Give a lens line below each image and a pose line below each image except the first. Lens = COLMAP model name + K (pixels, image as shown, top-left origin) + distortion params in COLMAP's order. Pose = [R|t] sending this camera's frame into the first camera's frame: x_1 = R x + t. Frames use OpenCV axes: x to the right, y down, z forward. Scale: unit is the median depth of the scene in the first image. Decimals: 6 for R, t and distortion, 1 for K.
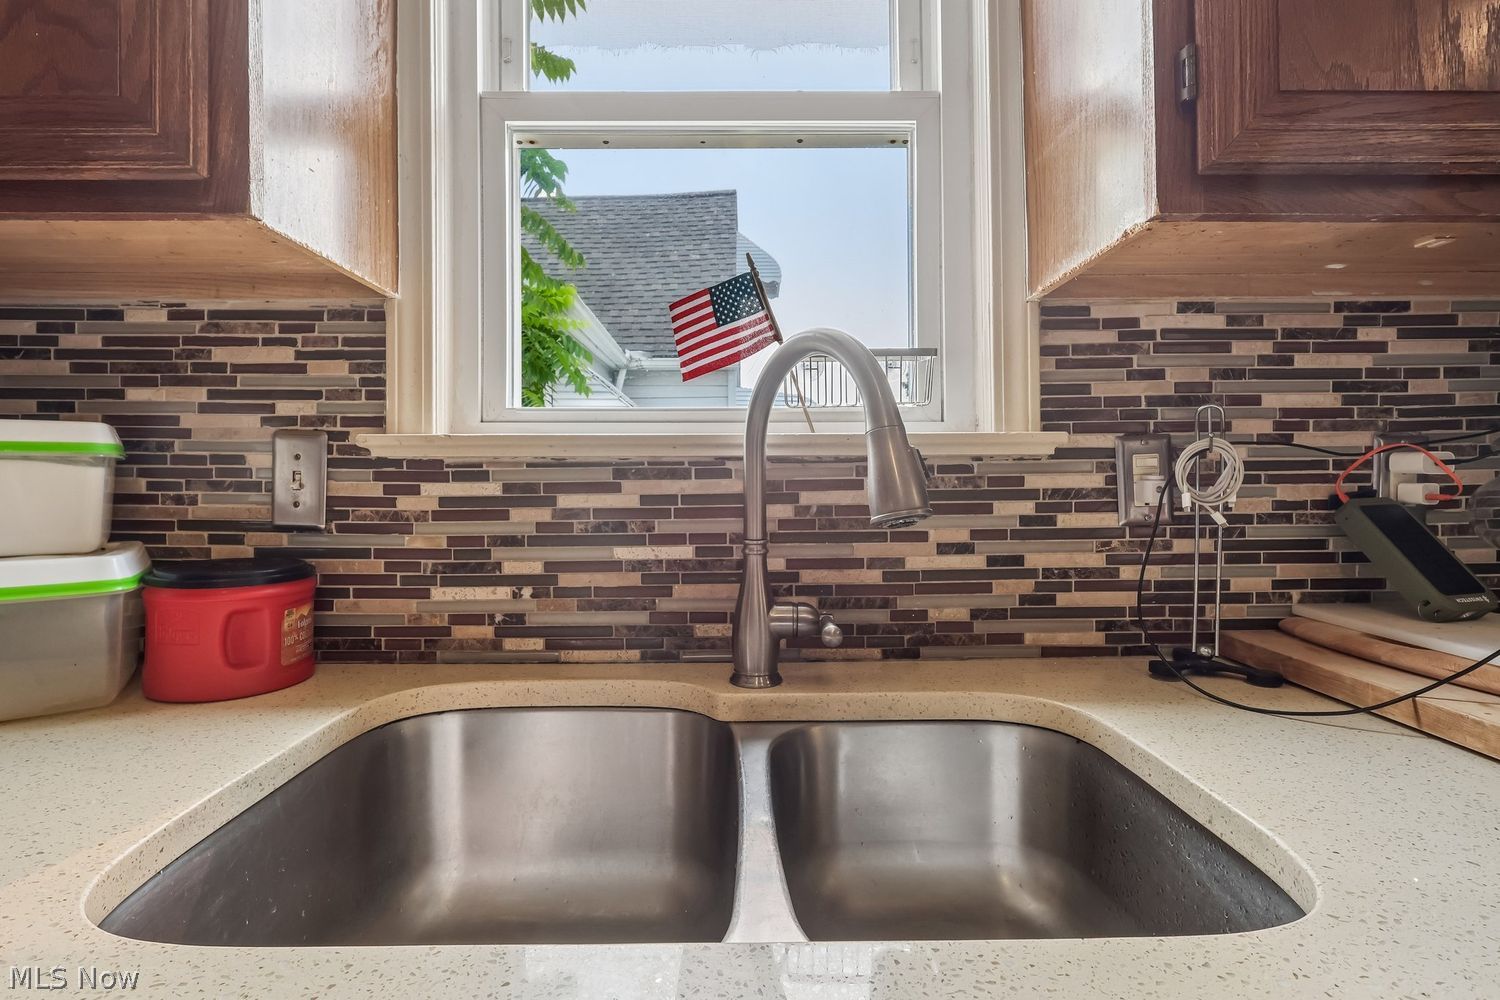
lens RADIAL K [[723.2, 0, 747.8], [0, 723.2, 486.1], [0, 0, 1]] dist [-0.001094, 0.001626]
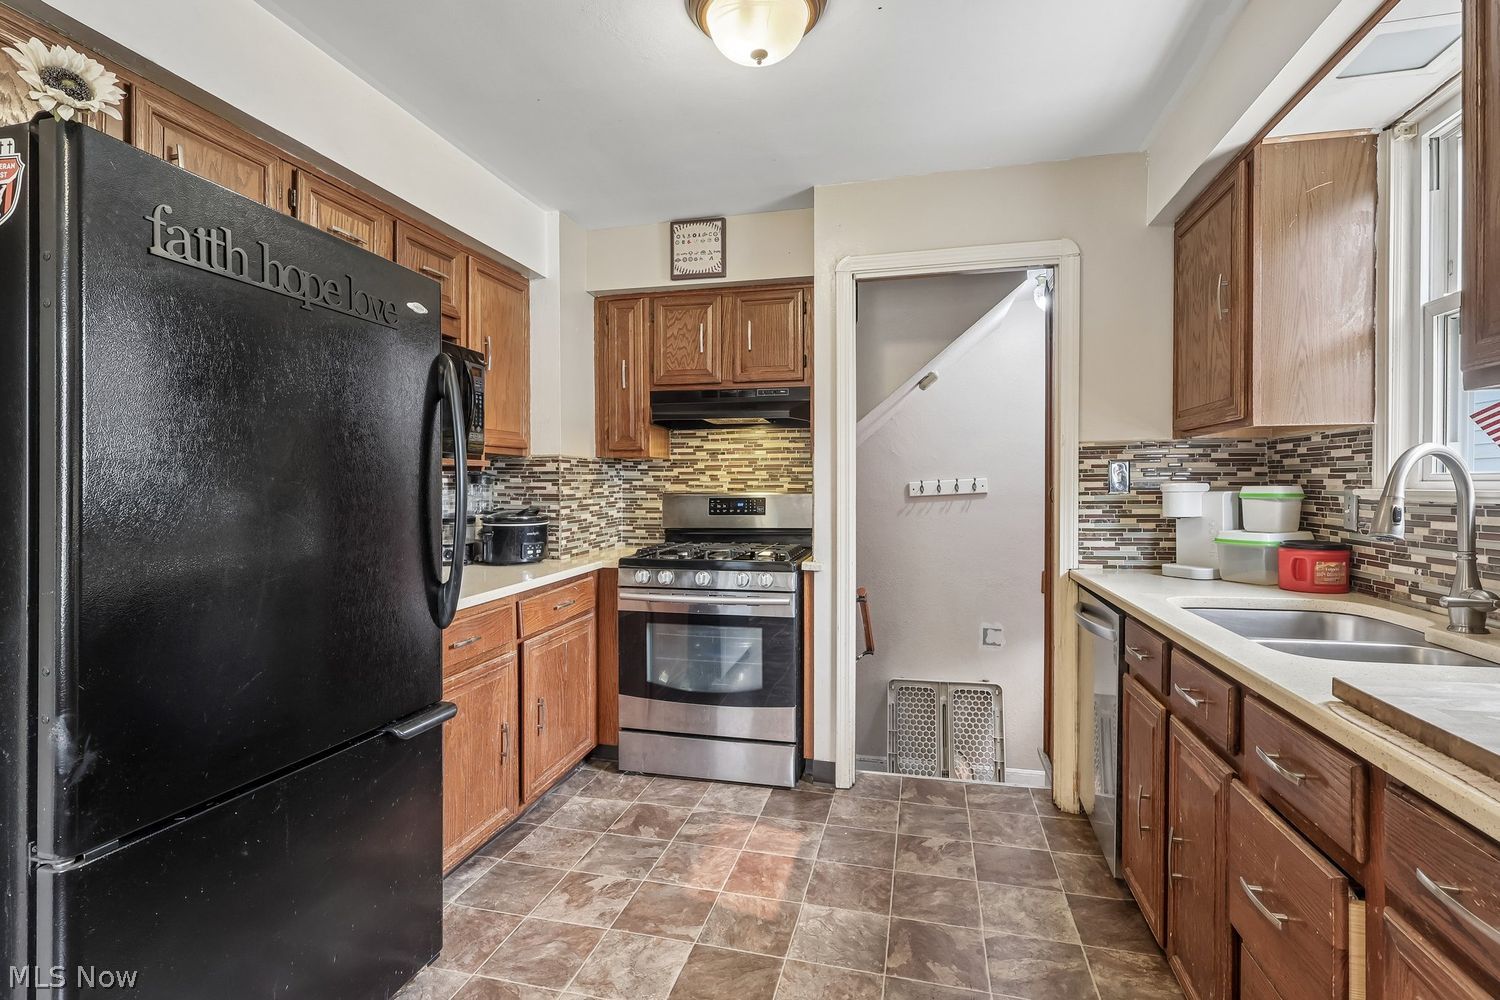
lens RADIAL K [[727.4, 0, 735.7], [0, 727.4, 483.5], [0, 0, 1]] dist [0.002495, 0.000779]
pose [[-0.250834, 0.002577, -0.968027, 2.002227], [-0.001743, 0.999994, 0.003114, -0.088537], [0.968029, 0.002468, -0.250828, -0.264945]]
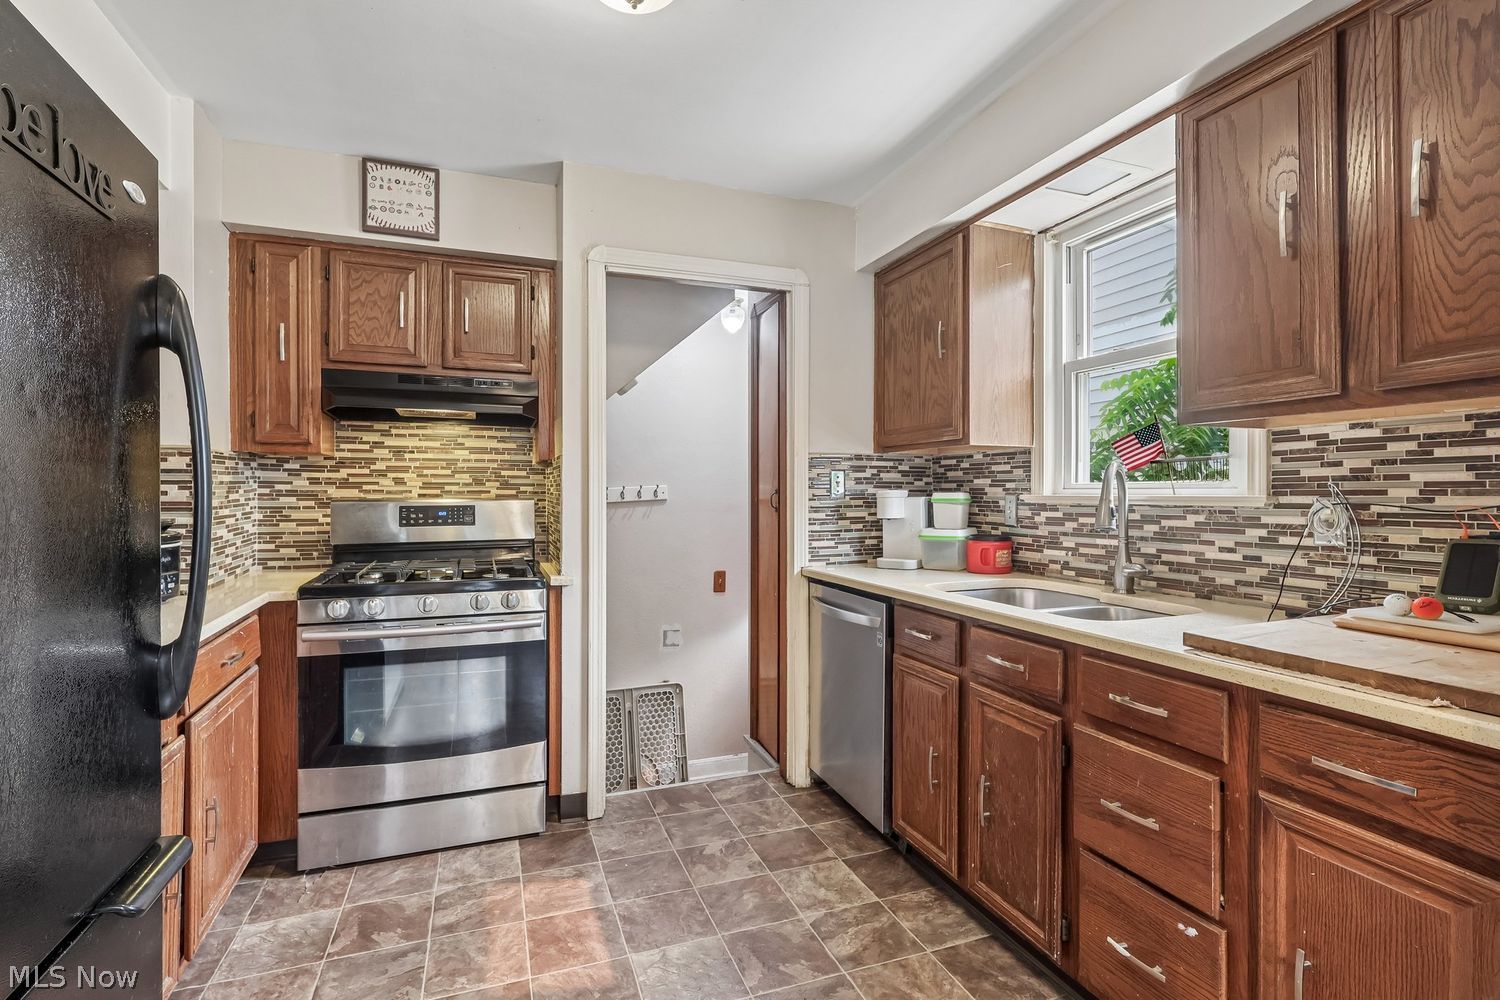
lens RADIAL K [[723.2, 0, 747.8], [0, 723.2, 486.1], [0, 0, 1]] dist [-0.001094, 0.001626]
pose [[0.351093, -0.004067, -0.936332, 1.771361], [-0.007612, 0.999945, -0.007198, -0.074399], [0.936310, 0.009655, 0.351043, -1.050487]]
